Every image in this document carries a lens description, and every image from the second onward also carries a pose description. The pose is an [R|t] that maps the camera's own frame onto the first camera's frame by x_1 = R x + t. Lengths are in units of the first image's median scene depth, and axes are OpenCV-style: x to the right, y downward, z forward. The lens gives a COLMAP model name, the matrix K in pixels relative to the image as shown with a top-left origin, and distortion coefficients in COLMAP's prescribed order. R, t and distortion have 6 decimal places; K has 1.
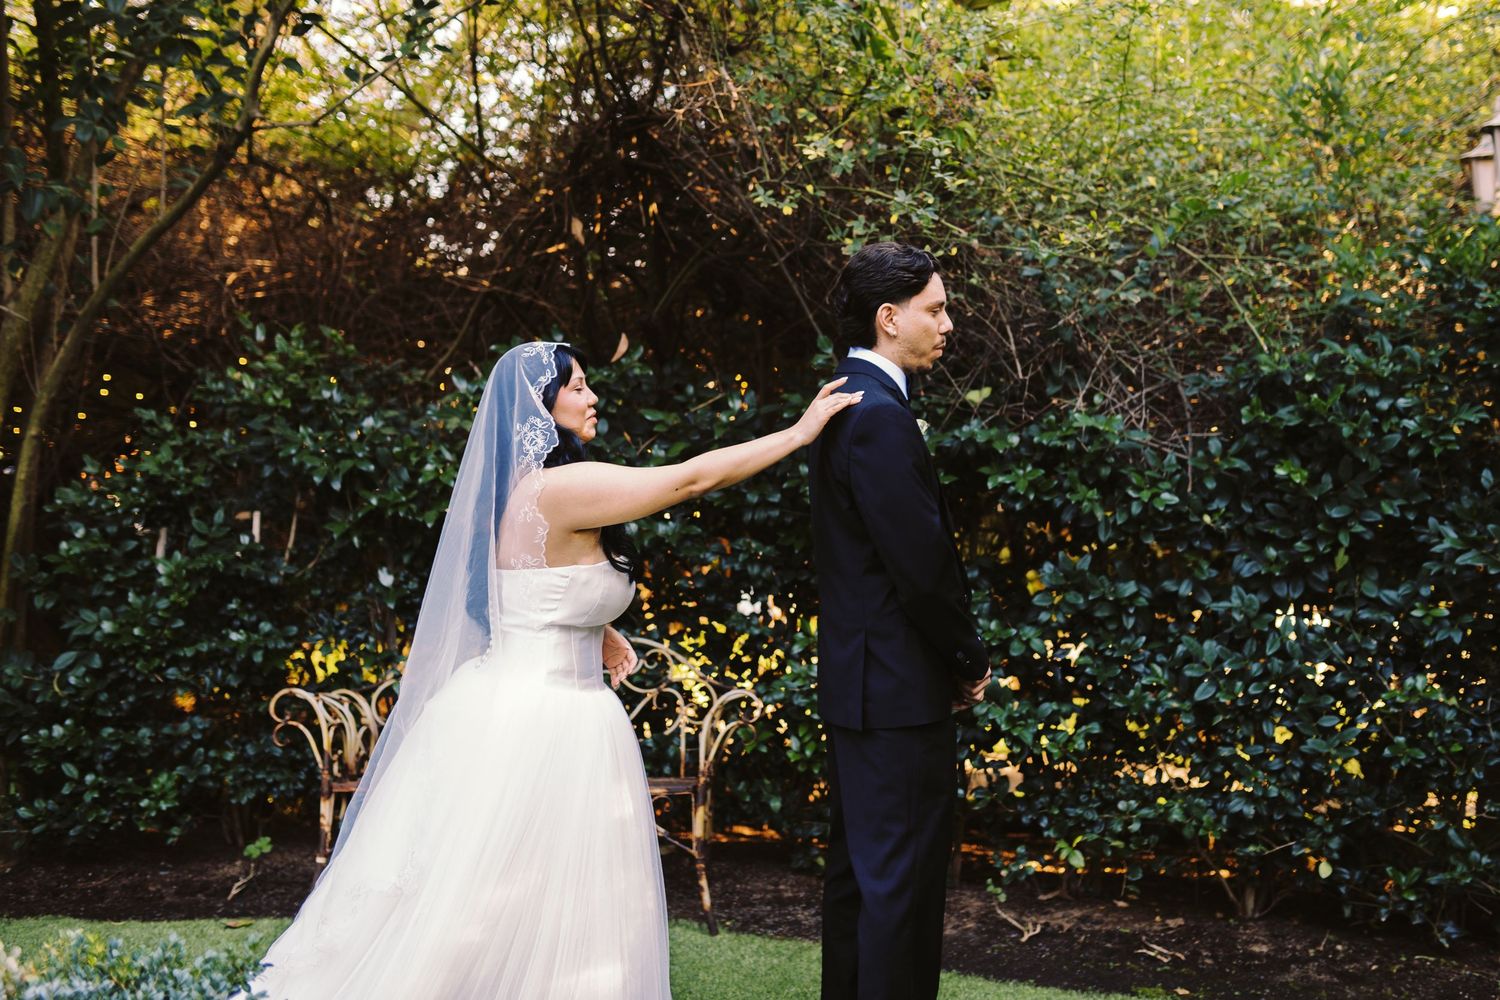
lens RADIAL K [[1543.4, 0, 757.0], [0, 1543.4, 496.5], [0, 0, 1]] dist [-0.038523, 0.000000]
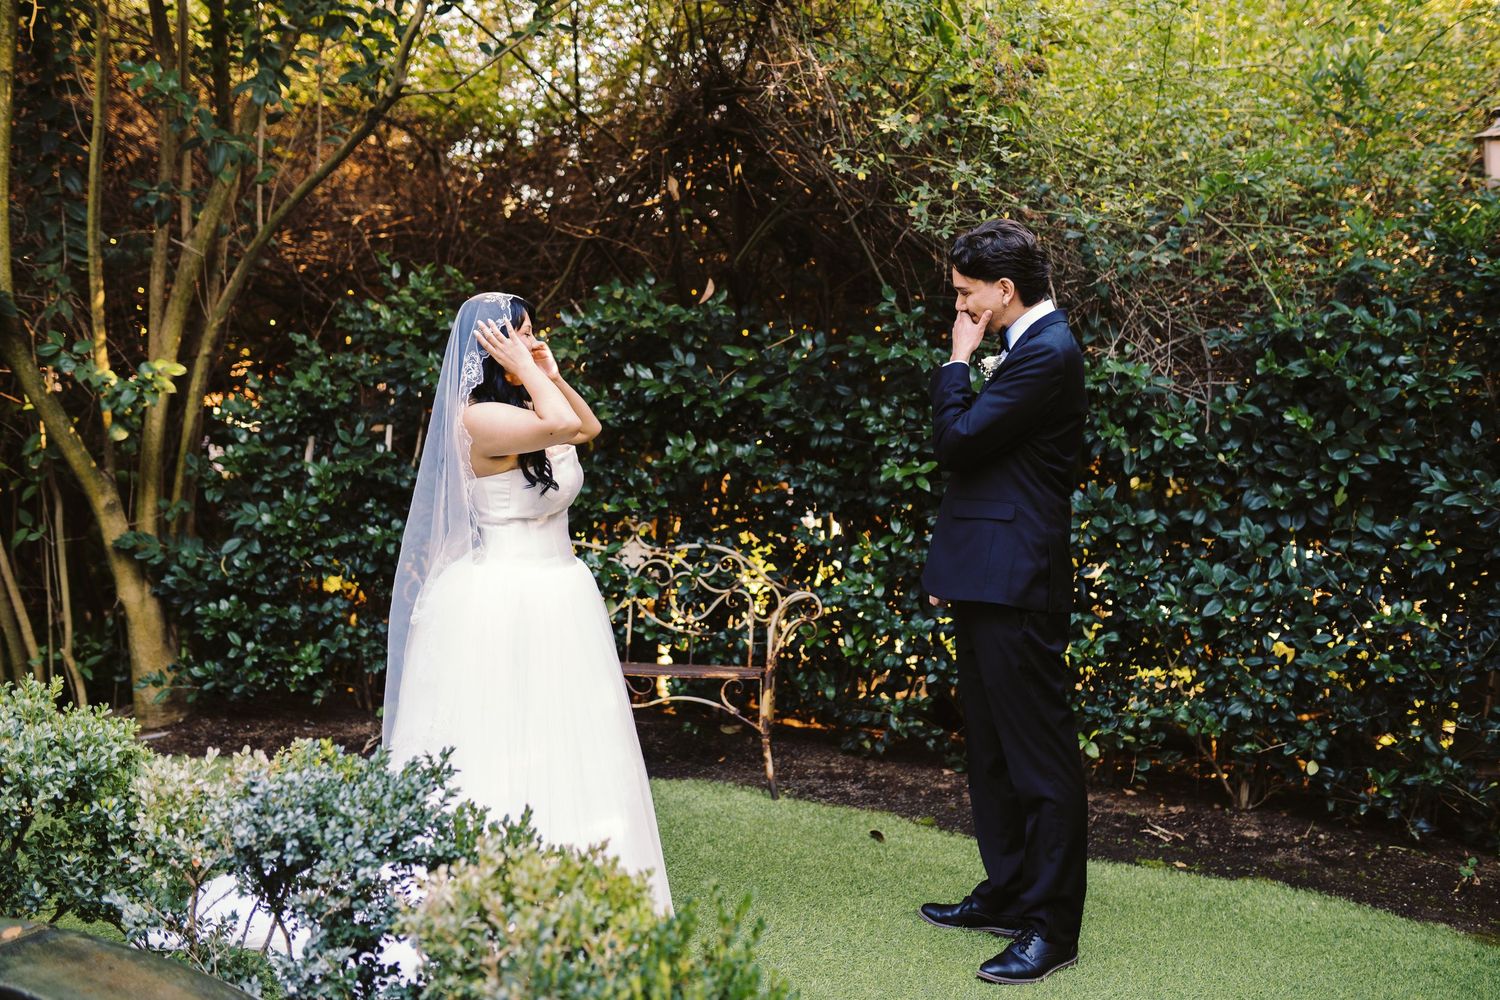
lens RADIAL K [[1543.4, 0, 677.3], [0, 1543.4, 499.9], [0, 0, 1]] dist [-0.038523, 0.000000]
pose [[0.997397, 0.034239, -0.063460, -0.034455], [-0.031568, 0.998592, 0.042624, 0.010278], [0.064830, -0.040510, 0.997074, -0.155626]]
